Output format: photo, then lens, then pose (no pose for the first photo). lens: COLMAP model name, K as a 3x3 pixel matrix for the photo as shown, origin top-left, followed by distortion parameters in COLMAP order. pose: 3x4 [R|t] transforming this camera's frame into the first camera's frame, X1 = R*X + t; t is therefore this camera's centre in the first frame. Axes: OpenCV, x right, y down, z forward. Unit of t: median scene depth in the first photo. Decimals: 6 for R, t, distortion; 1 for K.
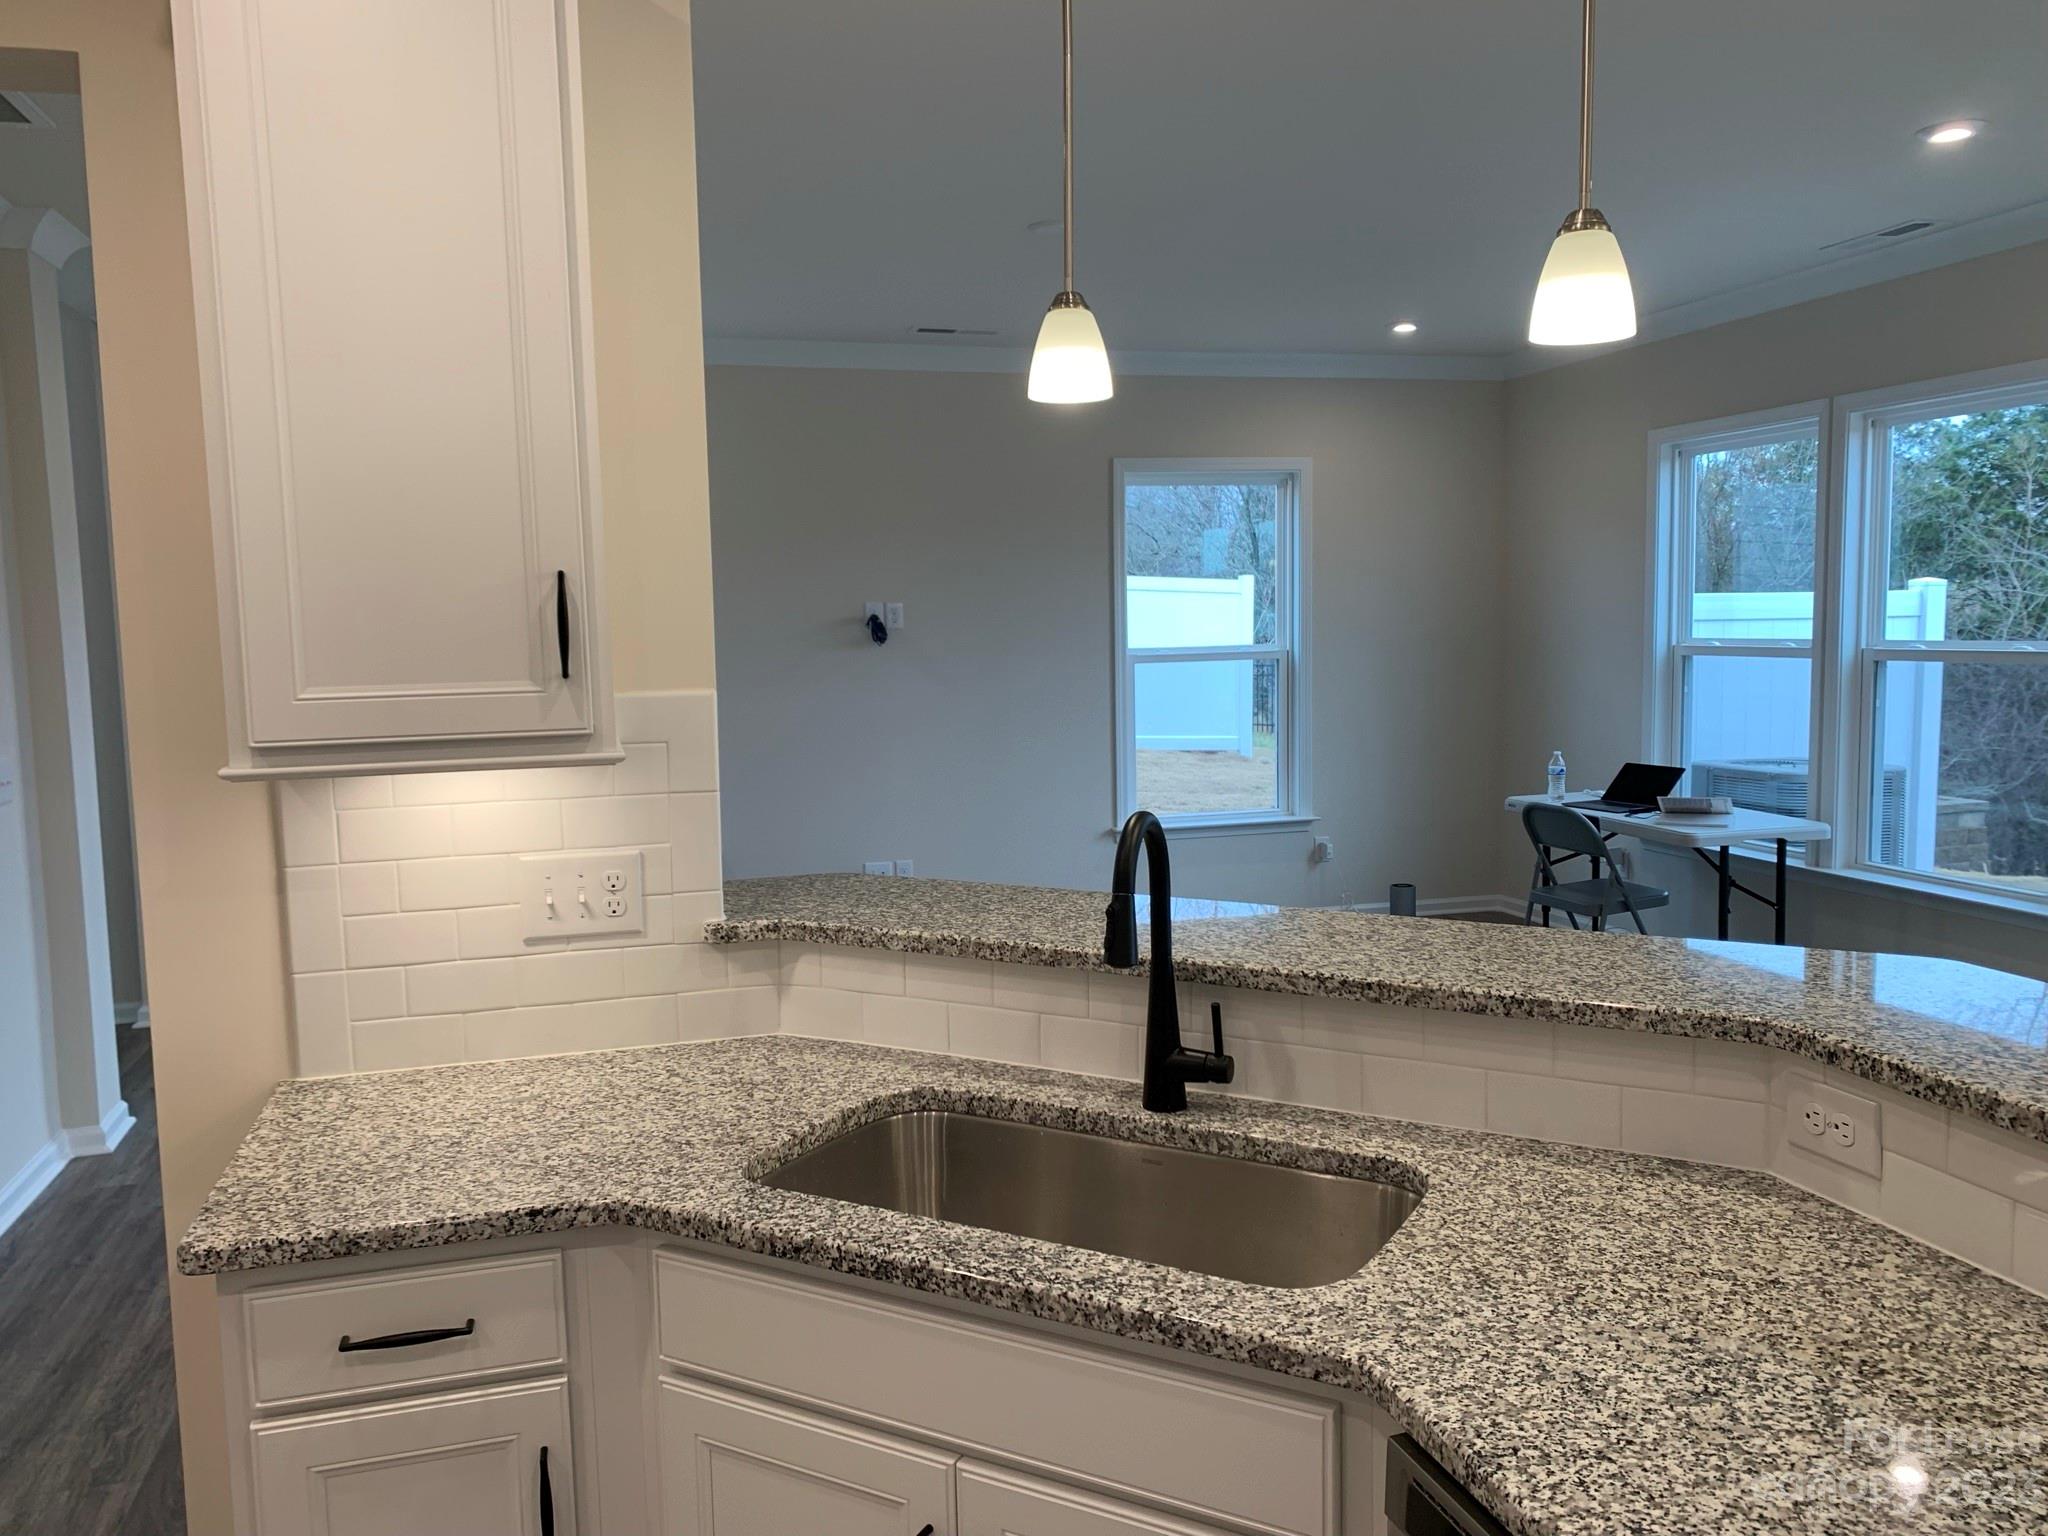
lens RADIAL K [[1549.0, 0, 983.2], [0, 1549.0, 761.2], [0, 0, 1]] dist [0.033249, -0.033805]
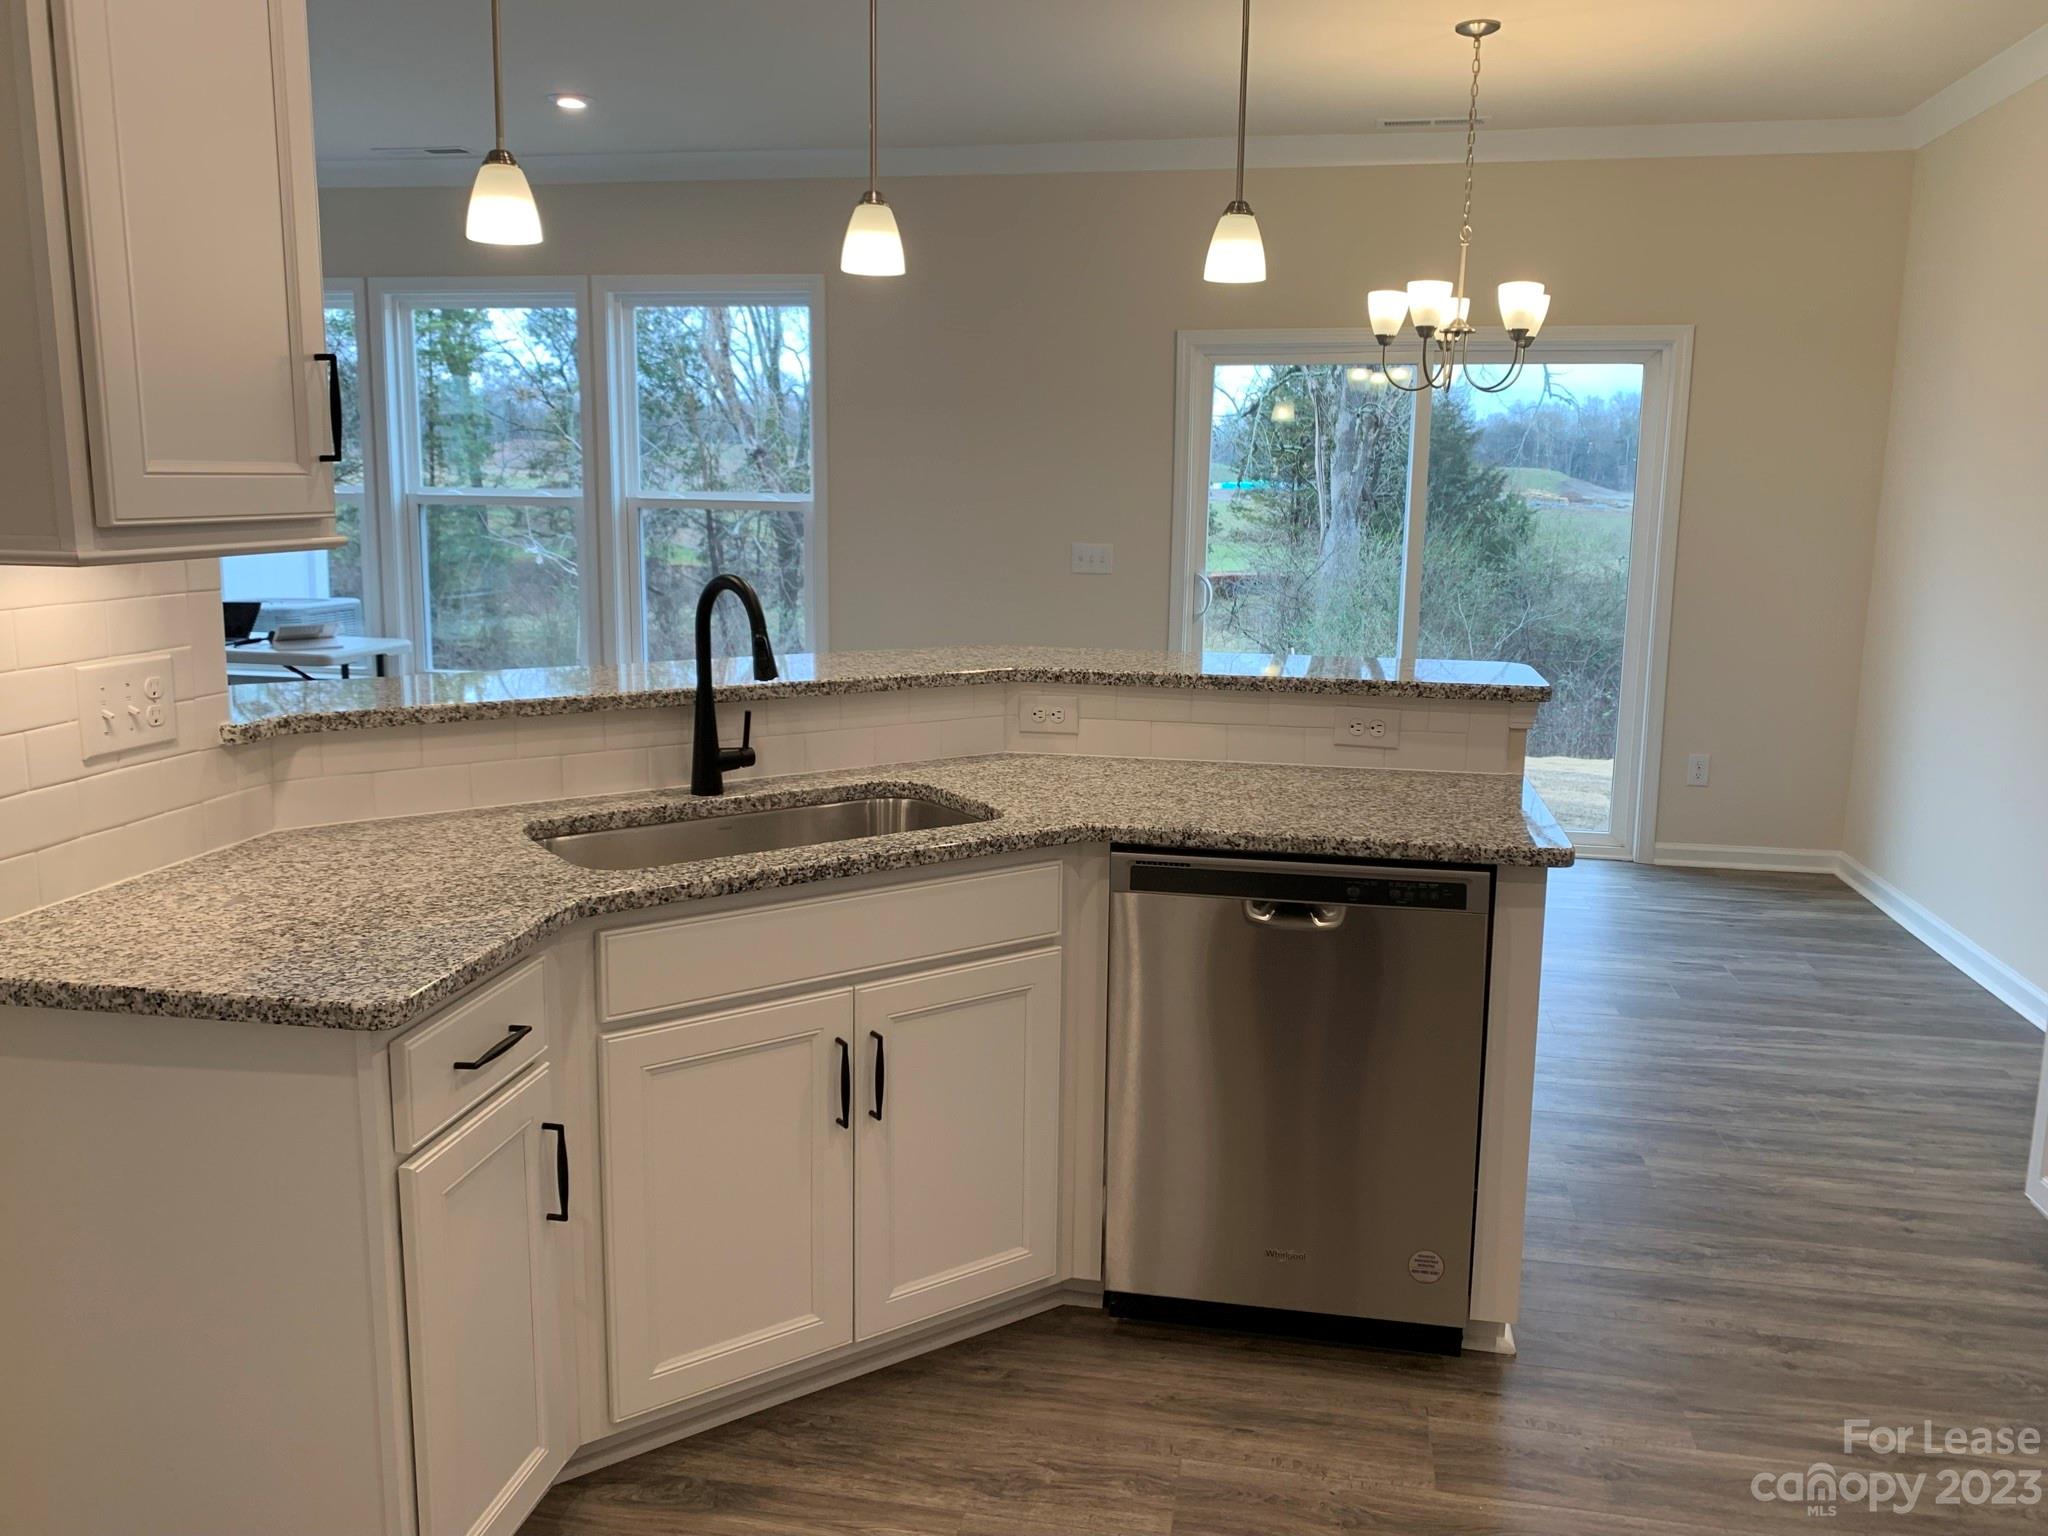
lens RADIAL K [[1549.0, 0, 996.8], [0, 1549.0, 735.7], [0, 0, 1]] dist [0.033249, -0.033805]
pose [[0.450740, -0.118544, 0.884749, -0.936443], [0.057124, 0.992942, 0.103939, 0.041018], [-0.890825, 0.003691, 0.454331, 0.135465]]
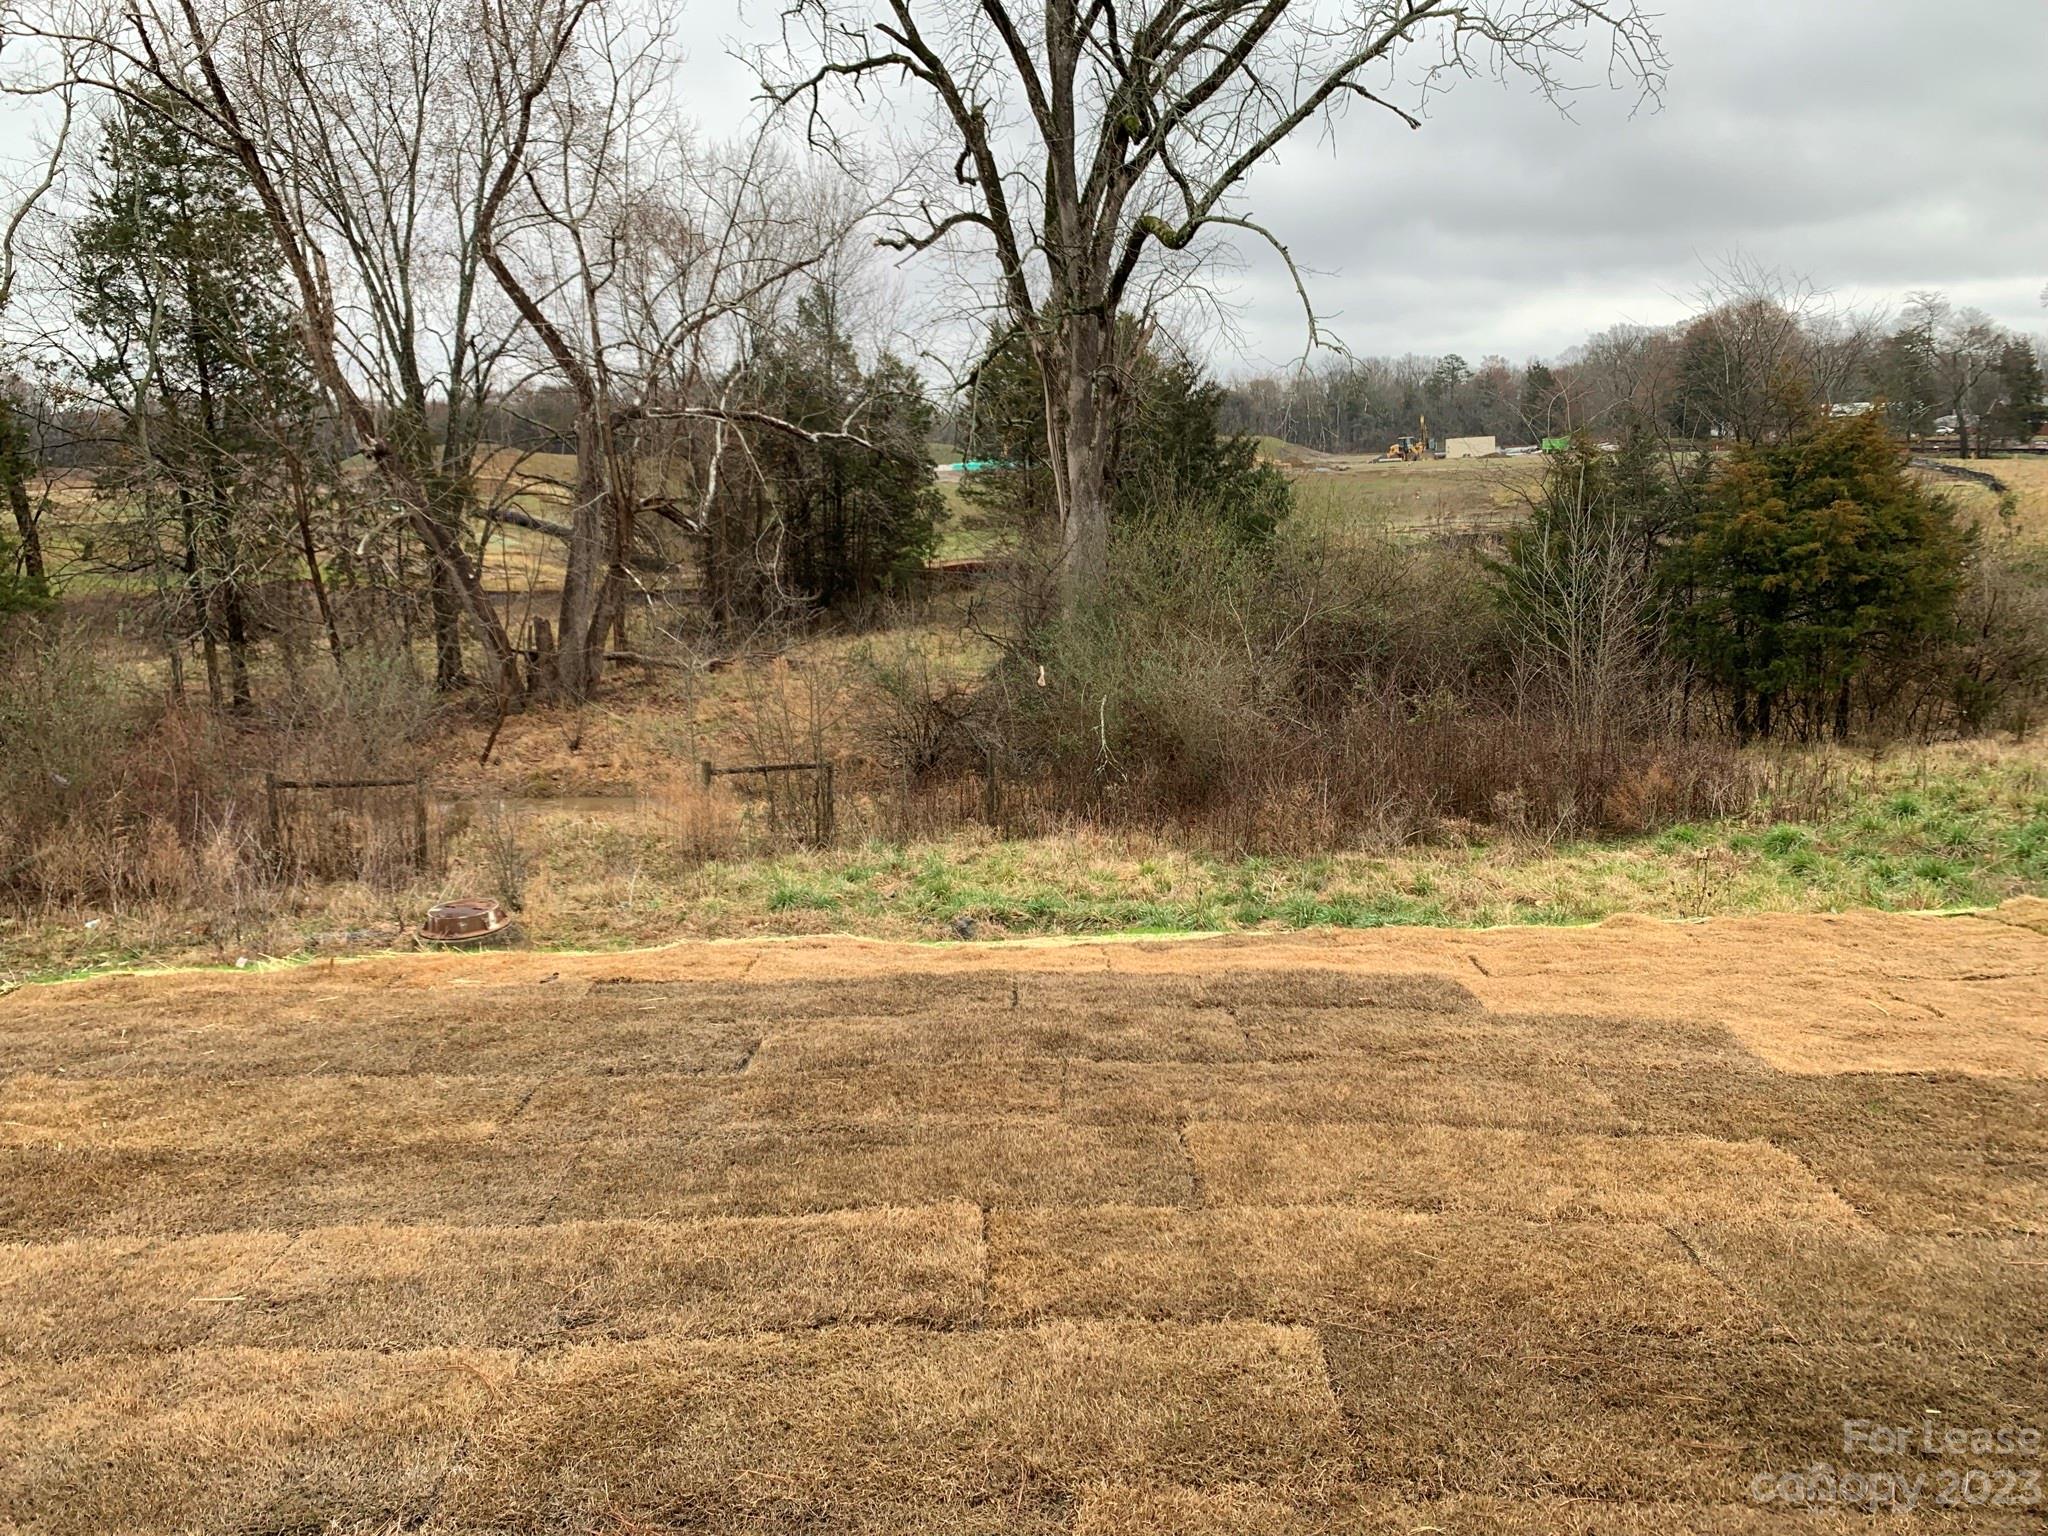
lens RADIAL K [[1549.0, 0, 1029.4], [0, 1549.0, 743.6], [0, 0, 1]] dist [0.033249, -0.033805]
pose [[0.273895, -0.161182, 0.948157, -0.810588], [0.114798, 0.984287, 0.134162, 0.034056], [-0.954884, 0.072101, 0.288095, 0.173070]]
